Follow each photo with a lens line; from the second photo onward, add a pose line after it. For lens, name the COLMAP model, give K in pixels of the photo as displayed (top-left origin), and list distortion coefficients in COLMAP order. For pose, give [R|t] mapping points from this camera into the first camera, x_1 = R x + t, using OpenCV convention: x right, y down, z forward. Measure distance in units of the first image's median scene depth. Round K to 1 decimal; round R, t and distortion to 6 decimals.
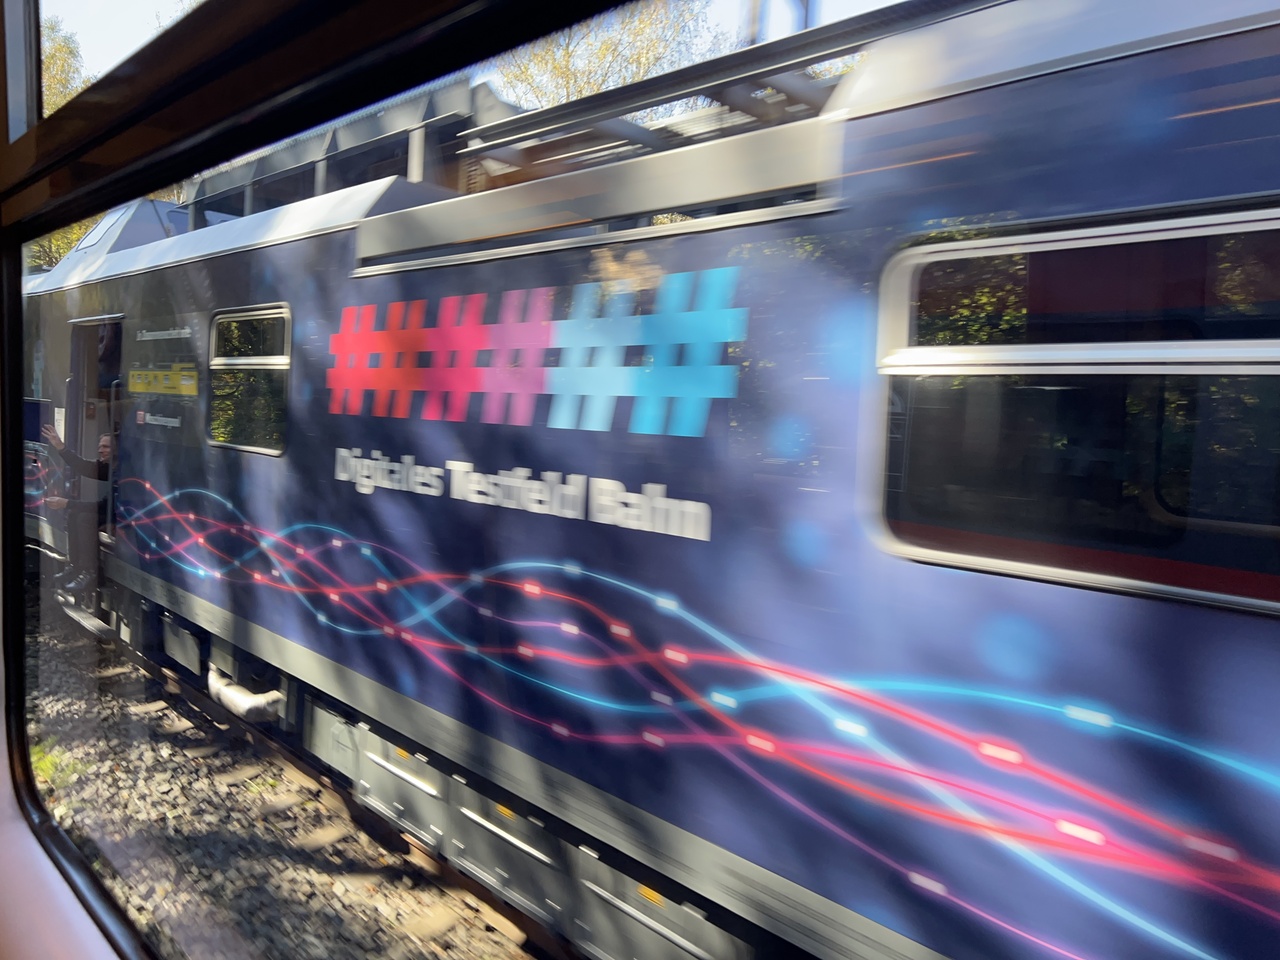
lens RADIAL K [[958.6, 0, 644.4], [0, 958.6, 474.9], [0, 0, 1]] dist [0.074370, -0.102405]
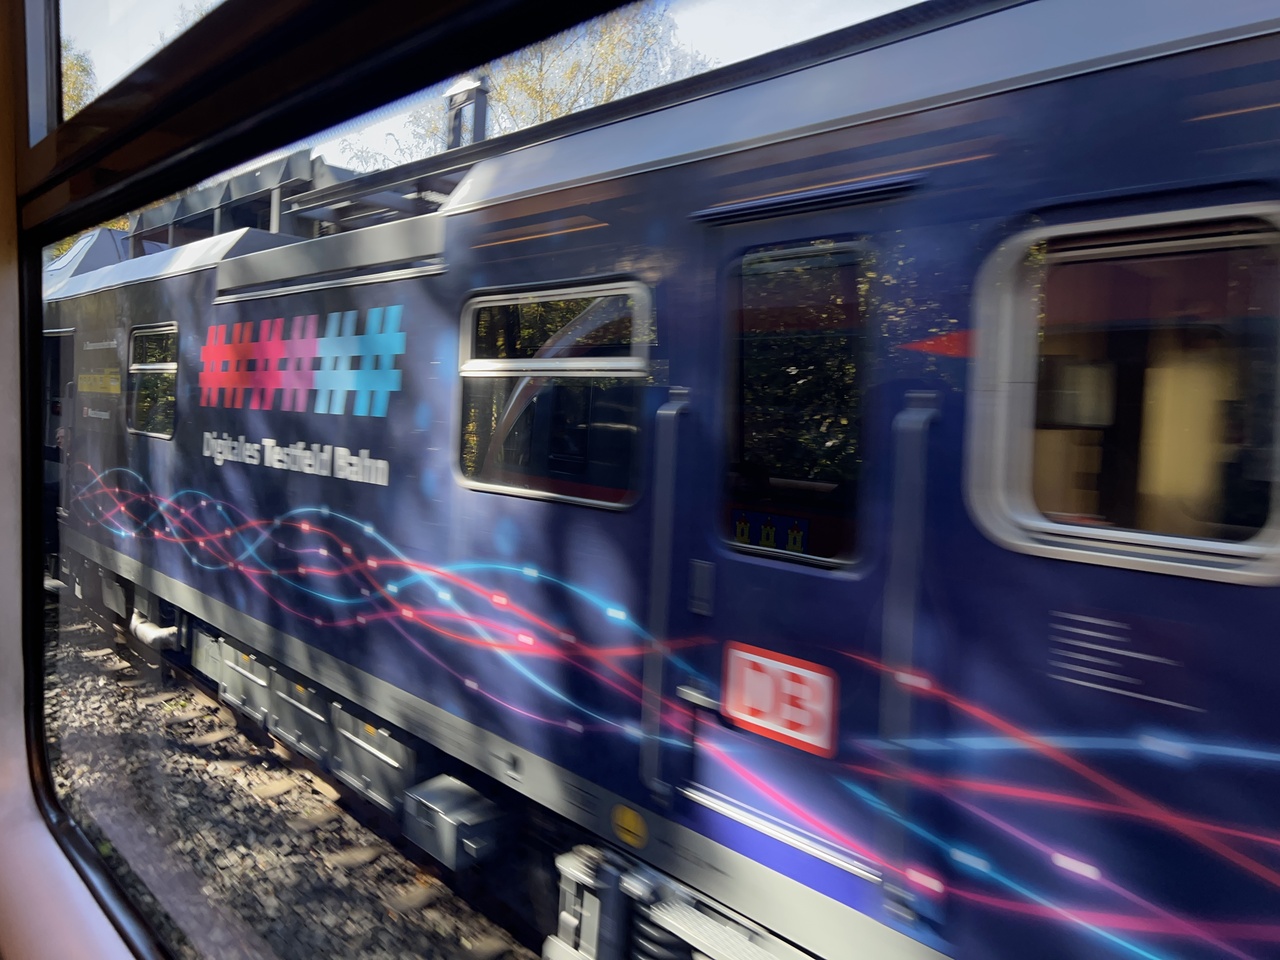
lens RADIAL K [[958.6, 0, 644.4], [0, 958.6, 474.9], [0, 0, 1]] dist [0.074370, -0.102405]
pose [[0.999845, 0.000639, -0.017581, 0.275161], [-0.000704, 0.999993, -0.003659, 0.031539], [0.017578, 0.003671, 0.999839, -0.285009]]
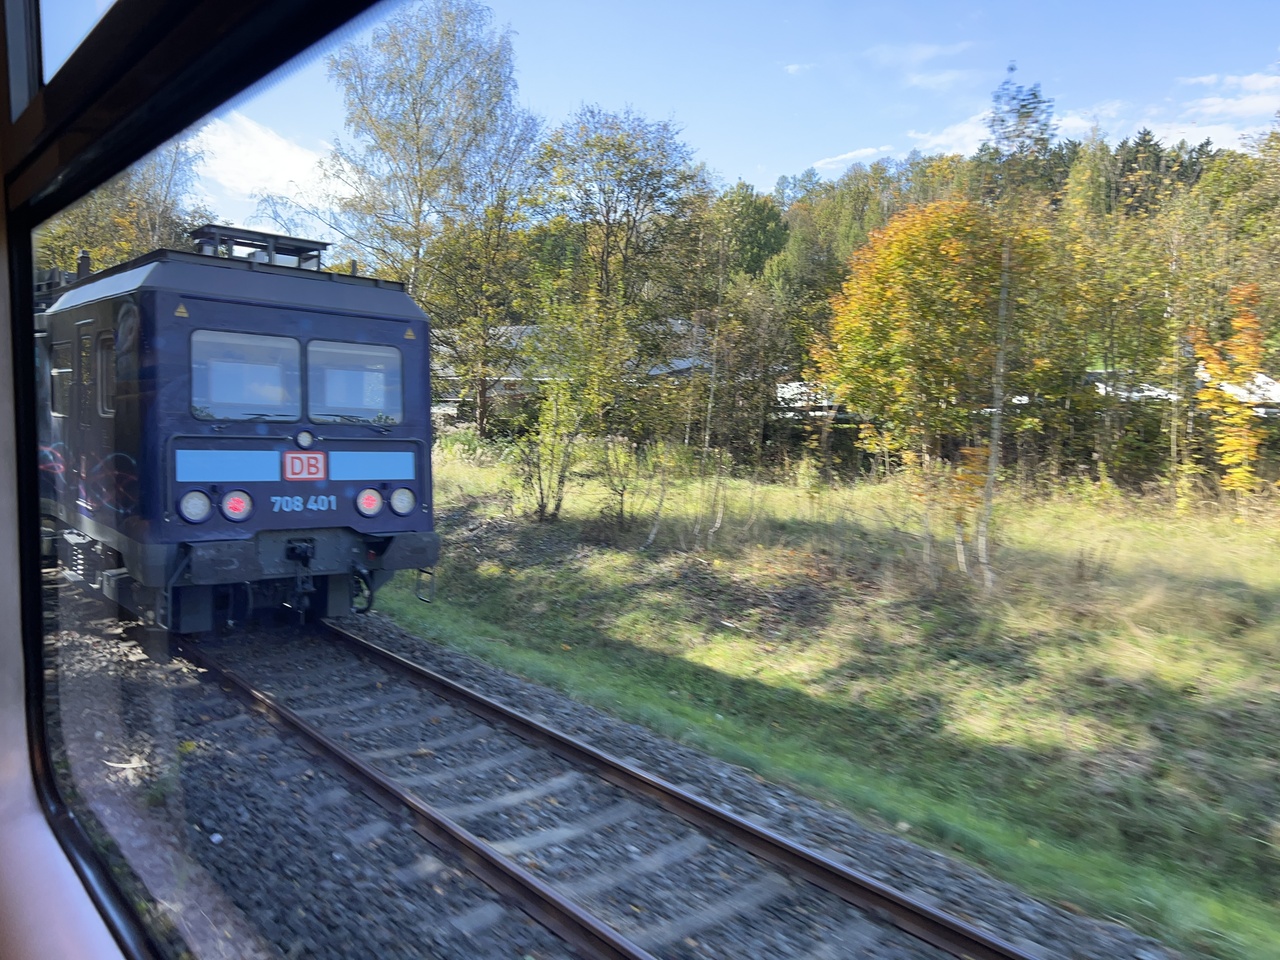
lens RADIAL K [[962.8, 0, 643.8], [0, 962.8, 477.2], [0, 0, 1]] dist [0.050863, -0.070305]
pose [[0.998357, -0.016884, -0.054762, 1.476668], [0.017413, 0.999806, 0.009201, 0.169816], [0.054596, -0.010140, 0.998457, -1.514741]]
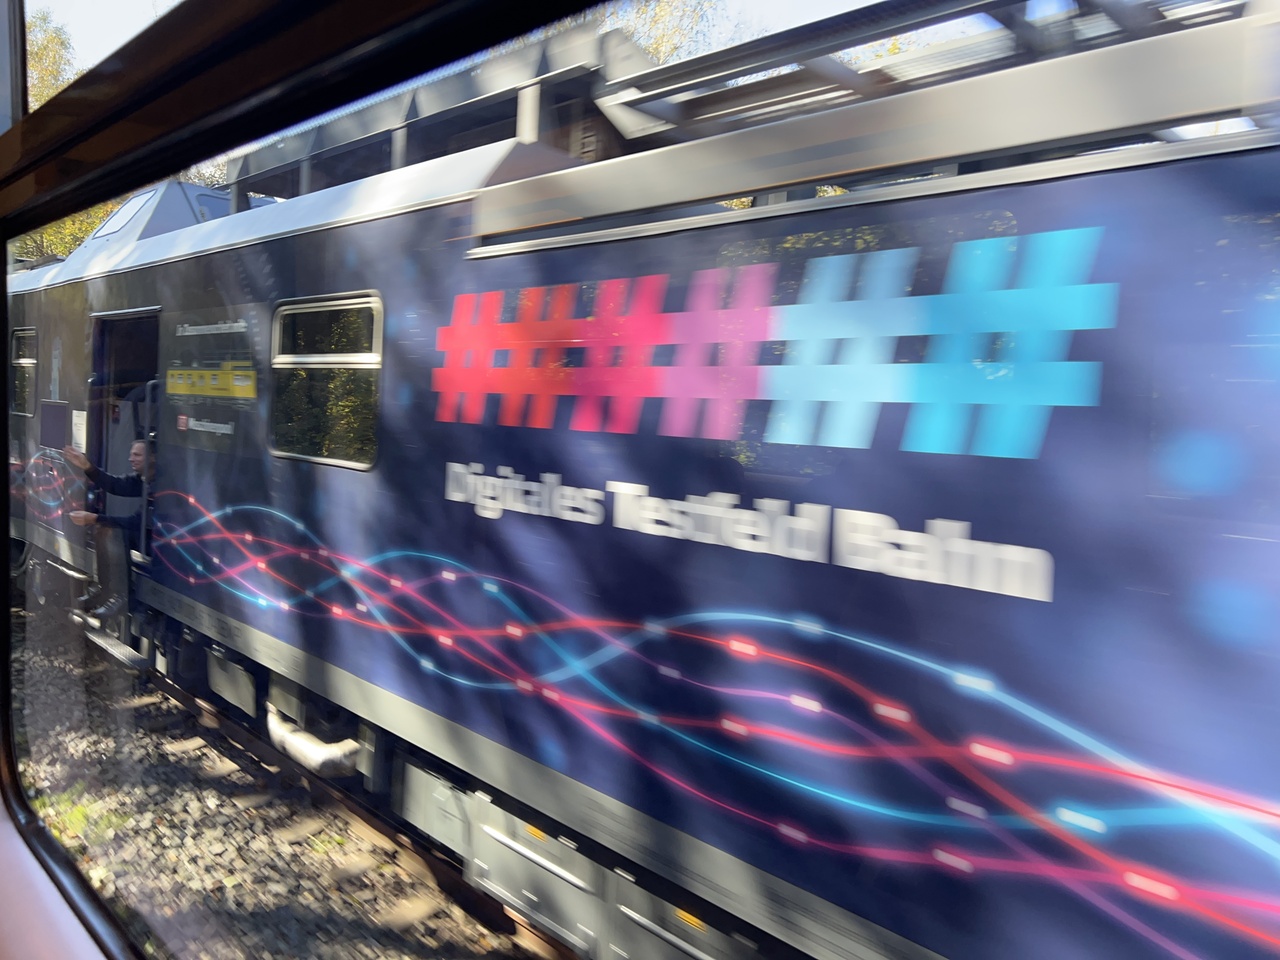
lens RADIAL K [[951.0, 0, 651.6], [0, 951.0, 476.1], [0, 0, 1]] dist [0.085351, -0.124075]
pose [[0.999843, -0.000785, 0.017698, -0.137829], [0.000743, 0.999997, 0.002396, -0.015866], [-0.017700, -0.002382, 0.999841, 0.147296]]
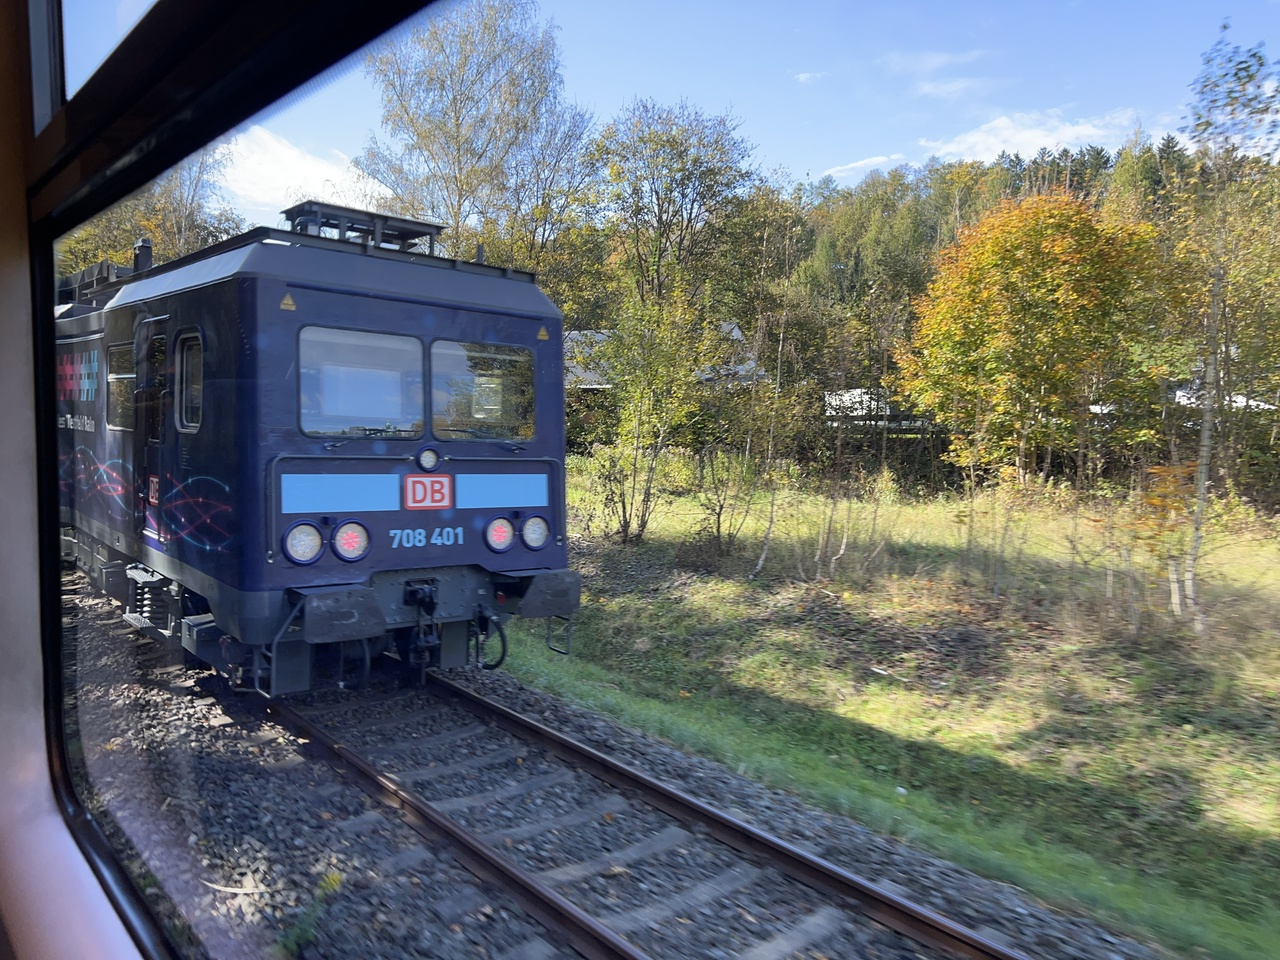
lens RADIAL K [[963.8, 0, 641.4], [0, 963.8, 474.3], [0, 0, 1]] dist [0.049682, -0.067553]
pose [[0.997715, -0.014985, -0.065876, 1.199556], [0.014871, 0.999887, -0.002223, 0.138722], [0.065902, 0.001239, 0.997825, -1.233242]]
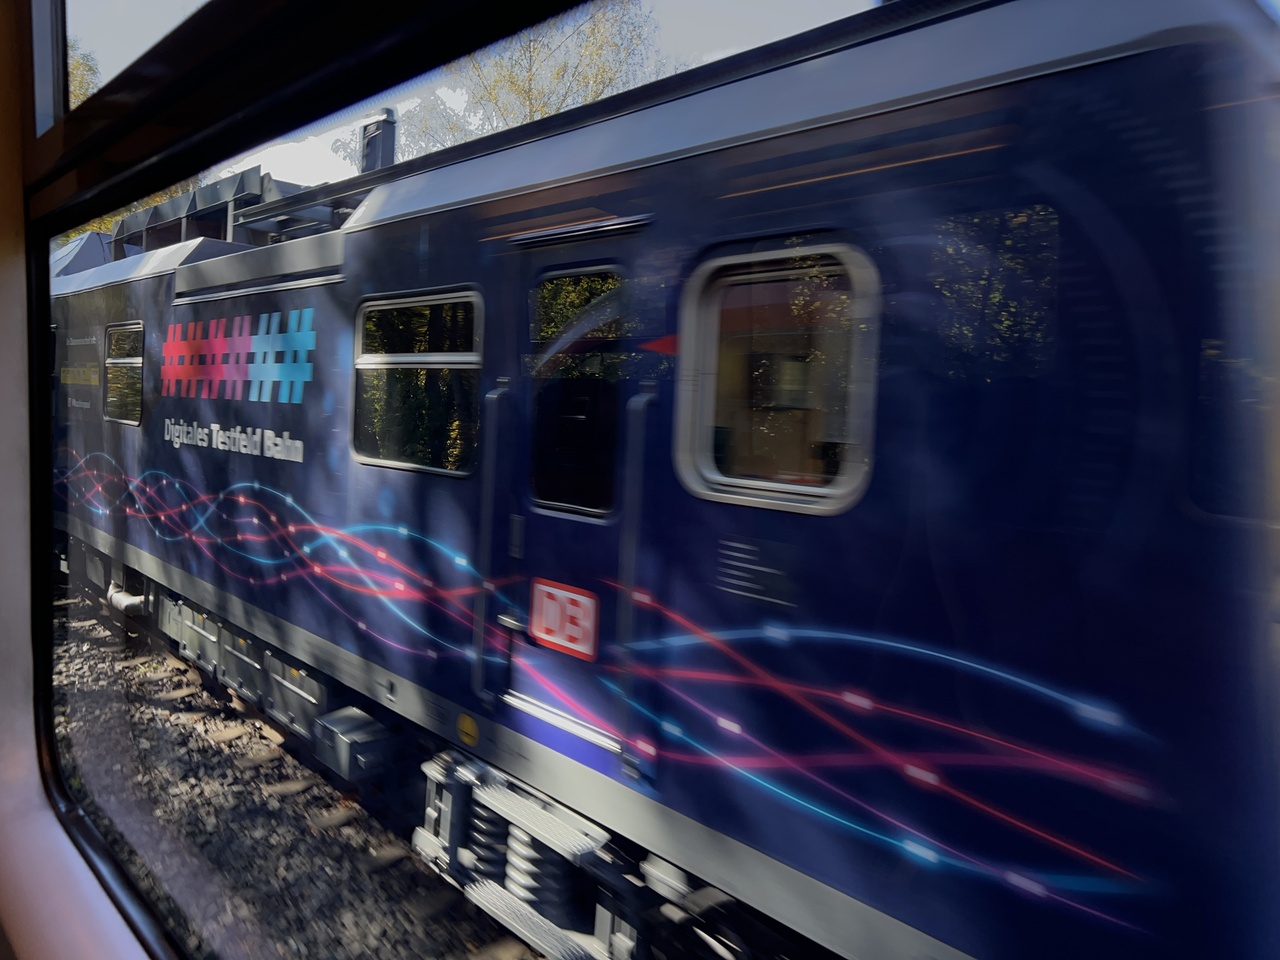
lens RADIAL K [[962.1, 0, 645.2], [0, 962.1, 472.1], [0, 0, 1]] dist [0.059203, -0.081610]
pose [[0.999627, 0.000647, -0.027289, 0.413235], [-0.000642, 1.000000, 0.000221, 0.047779], [0.027289, -0.000203, 0.999628, -0.428940]]
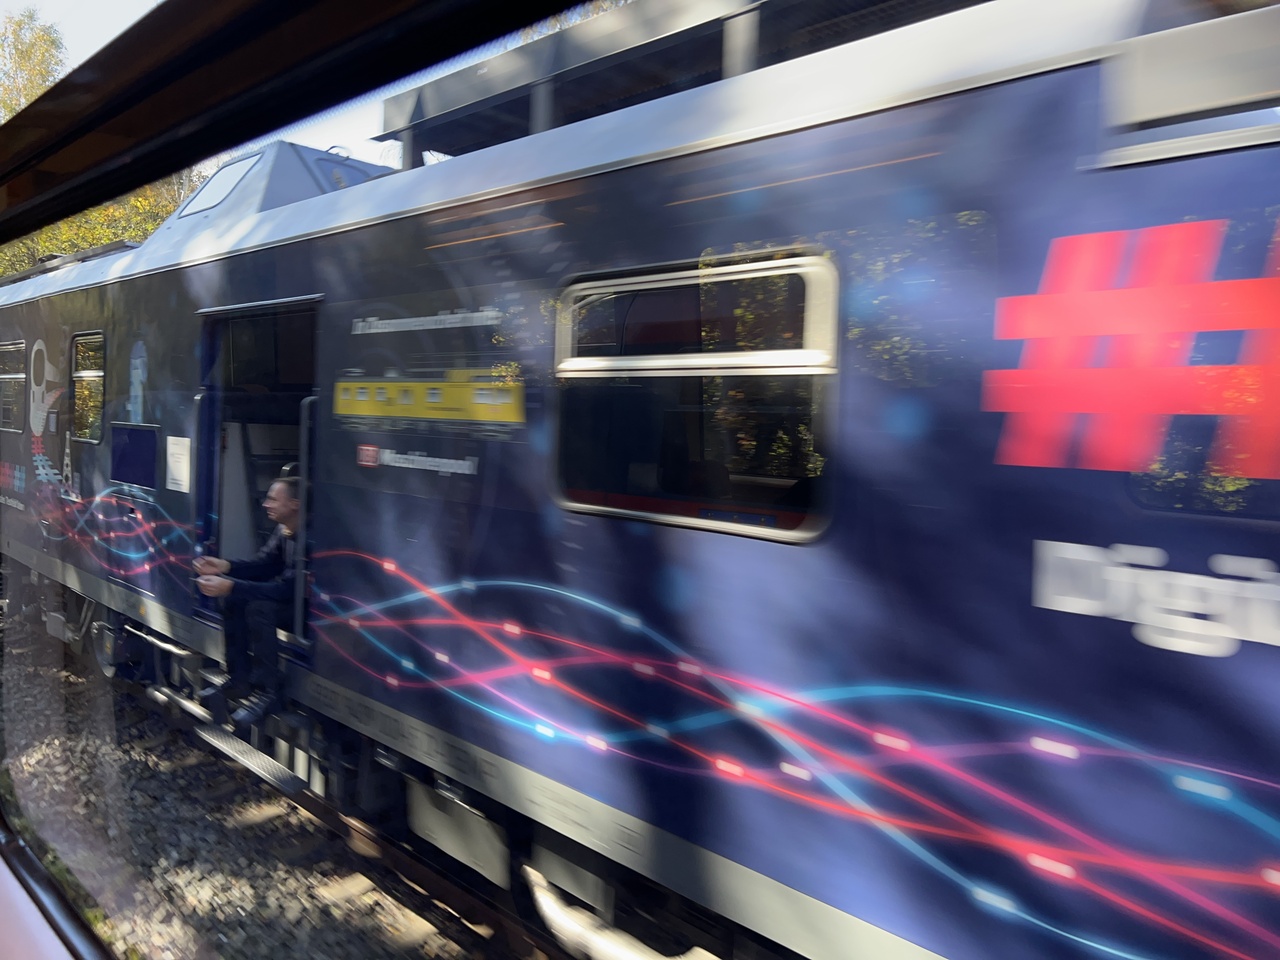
lens RADIAL K [[958.6, 0, 644.4], [0, 958.6, 474.9], [0, 0, 1]] dist [0.074370, -0.102405]
pose [[0.999534, -0.017420, 0.025086, -0.459410], [0.017500, 0.999842, -0.003006, -0.054197], [-0.025030, 0.003444, 0.999681, 0.477500]]
